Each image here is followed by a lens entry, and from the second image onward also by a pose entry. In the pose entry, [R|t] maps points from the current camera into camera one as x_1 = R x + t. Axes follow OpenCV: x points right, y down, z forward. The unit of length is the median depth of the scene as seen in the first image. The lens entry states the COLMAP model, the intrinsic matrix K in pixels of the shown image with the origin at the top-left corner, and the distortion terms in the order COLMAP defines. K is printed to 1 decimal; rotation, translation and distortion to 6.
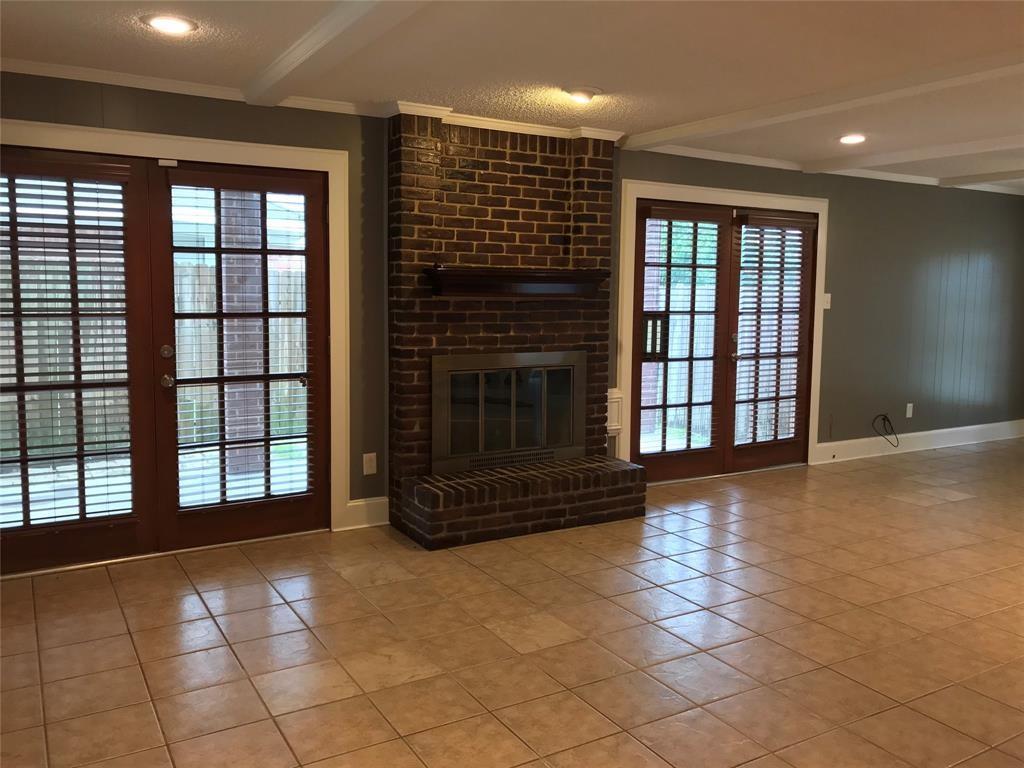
lens RADIAL K [[841.3, 0, 513.1], [0, 841.3, 364.1], [0, 0, 1]] dist [0.059881, -0.070649]
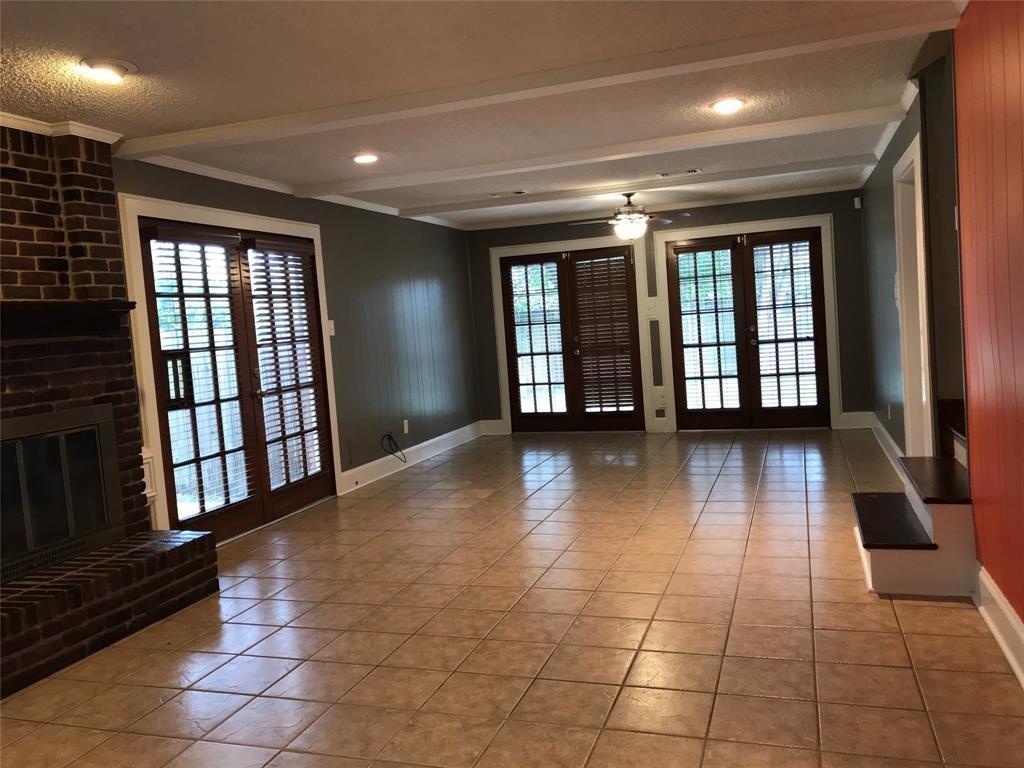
lens RADIAL K [[841.3, 0, 513.1], [0, 841.3, 364.1], [0, 0, 1]] dist [0.059881, -0.070649]
pose [[0.759141, -0.101397, 0.642981, -0.122014], [0.138960, 0.990266, -0.007901, 0.005577], [-0.635921, 0.095347, 0.765842, 0.136866]]
